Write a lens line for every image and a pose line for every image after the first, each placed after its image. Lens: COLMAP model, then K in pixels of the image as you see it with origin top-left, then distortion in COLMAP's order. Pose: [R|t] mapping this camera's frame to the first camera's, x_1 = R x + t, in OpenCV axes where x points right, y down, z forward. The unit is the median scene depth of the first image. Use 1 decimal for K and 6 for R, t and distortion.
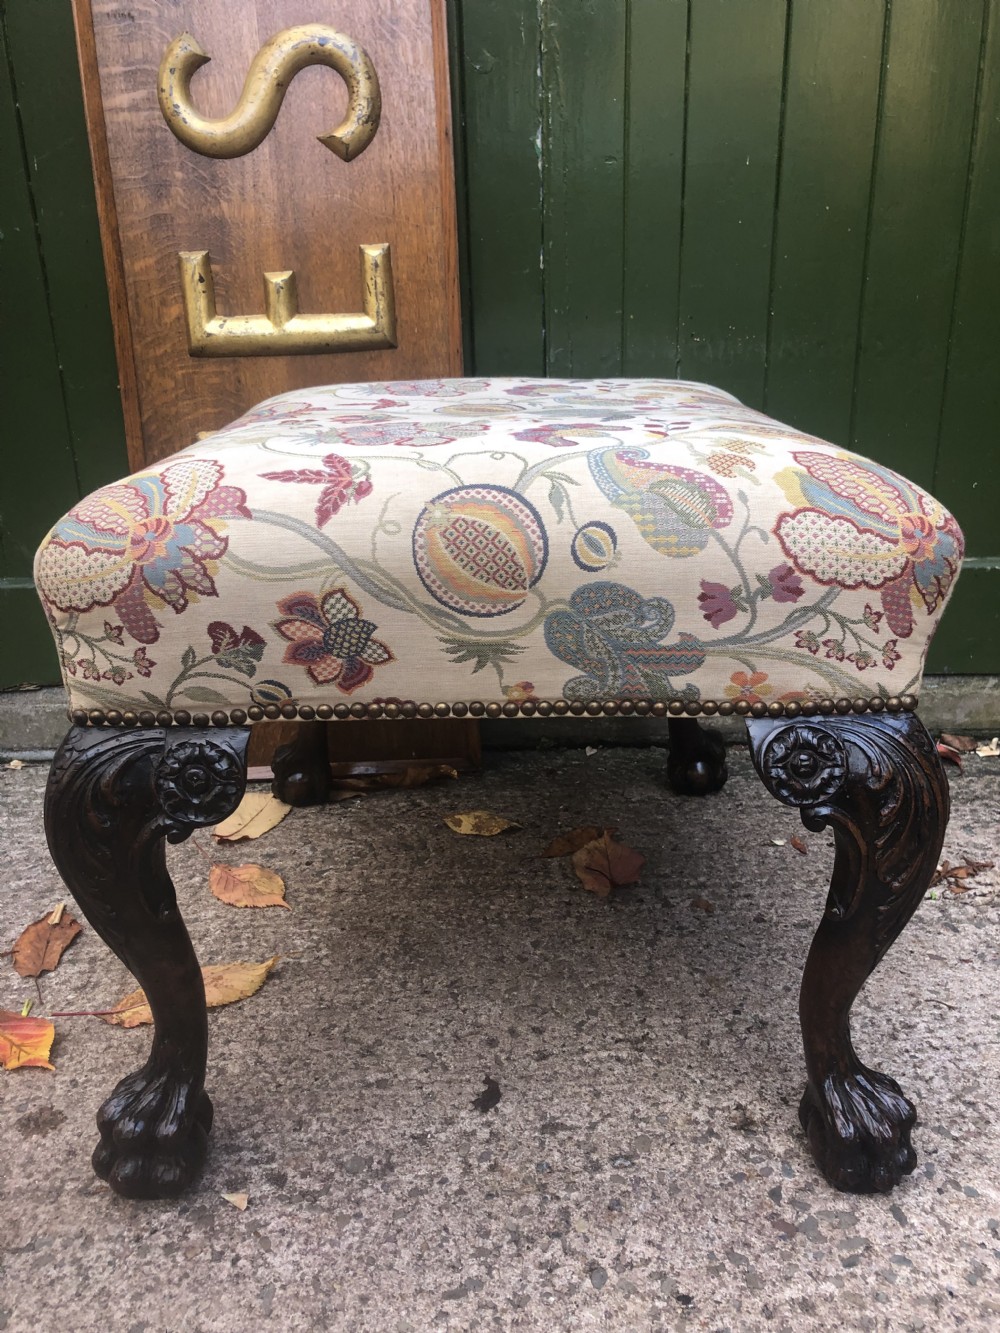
lens RADIAL K [[1119.8, 0, 484.6], [0, 1119.8, 671.8], [0, 0, 1]] dist [0.010025, -0.001127]
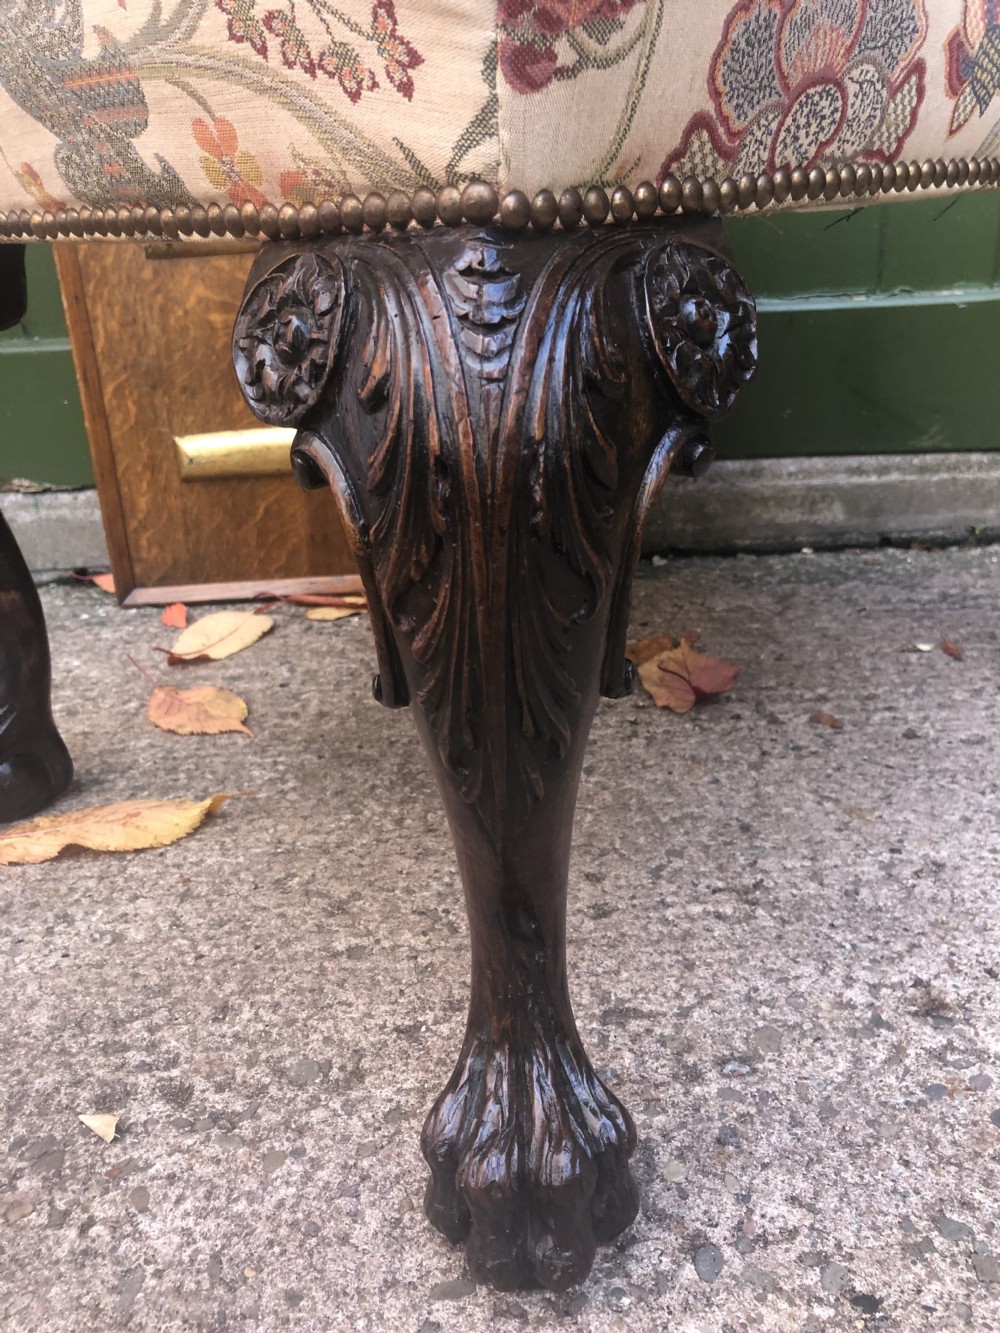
lens RADIAL K [[1119.8, 0, 496.3], [0, 1119.8, 680.1], [0, 0, 1]] dist [0.010025, -0.001127]
pose [[0.999260, -0.013338, -0.036071, 0.014697], [0.015686, 0.997722, 0.065608, 0.157274], [0.035113, -0.066125, 0.997193, 0.340890]]
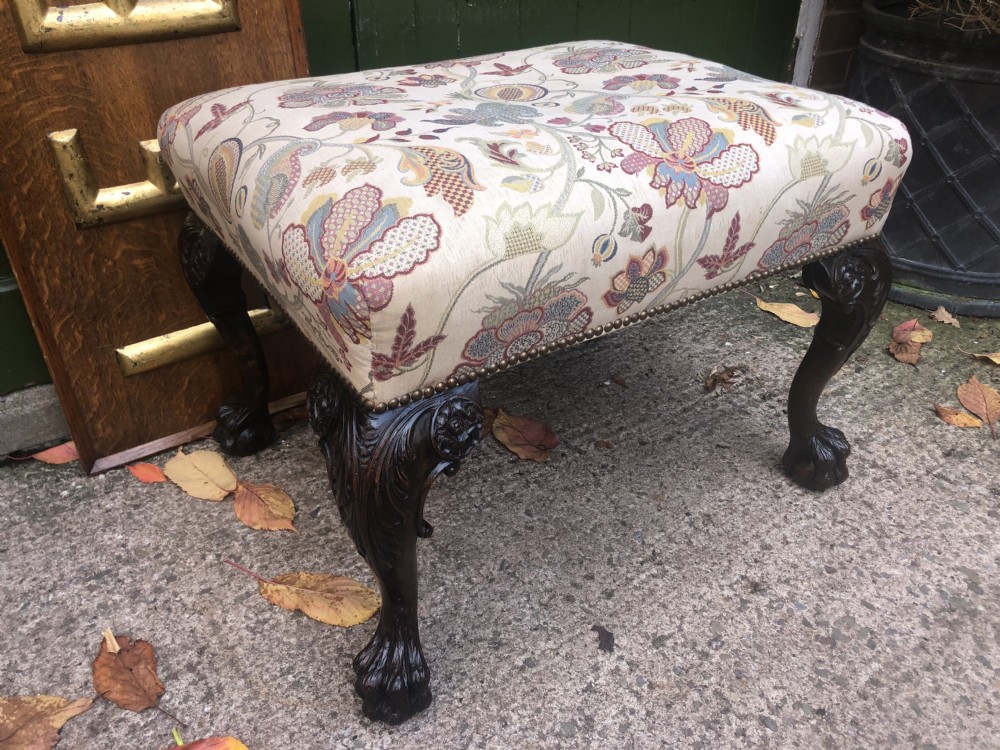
lens RADIAL K [[840.1, 0, 500.7], [0, 840.1, 370.5], [0, 0, 1]] dist [0.010025, -0.001127]
pose [[0.836898, -0.260368, 0.481467, -0.468975], [0.159372, 0.957418, 0.240729, -0.184566], [-0.523643, -0.124734, 0.842757, 0.223676]]
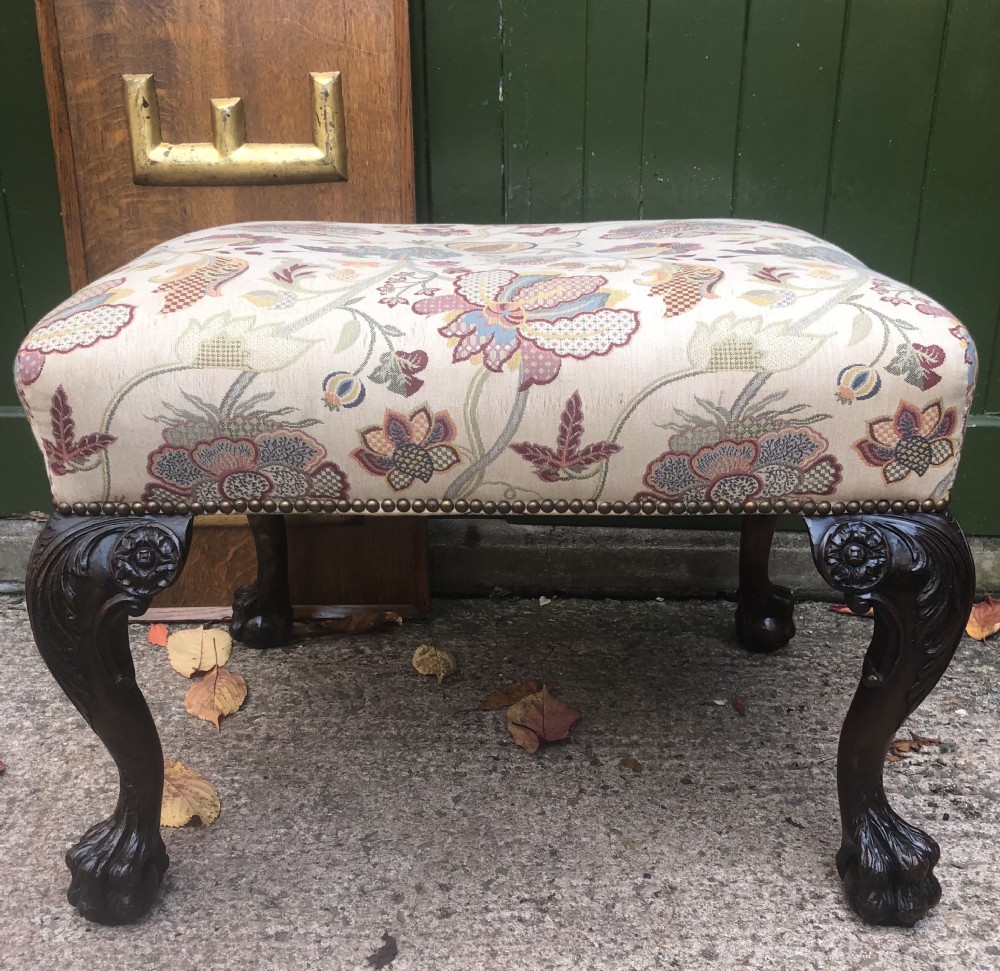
lens RADIAL K [[1154.5, 0, 487.9], [0, 1154.5, 550.5], [0, 0, 1]] dist [0.017804, 0.000000]
pose [[0.999466, 0.029923, -0.013097, 0.089877], [-0.029333, 0.998639, 0.043118, -0.024093], [0.014369, -0.042711, 0.998984, -0.011709]]
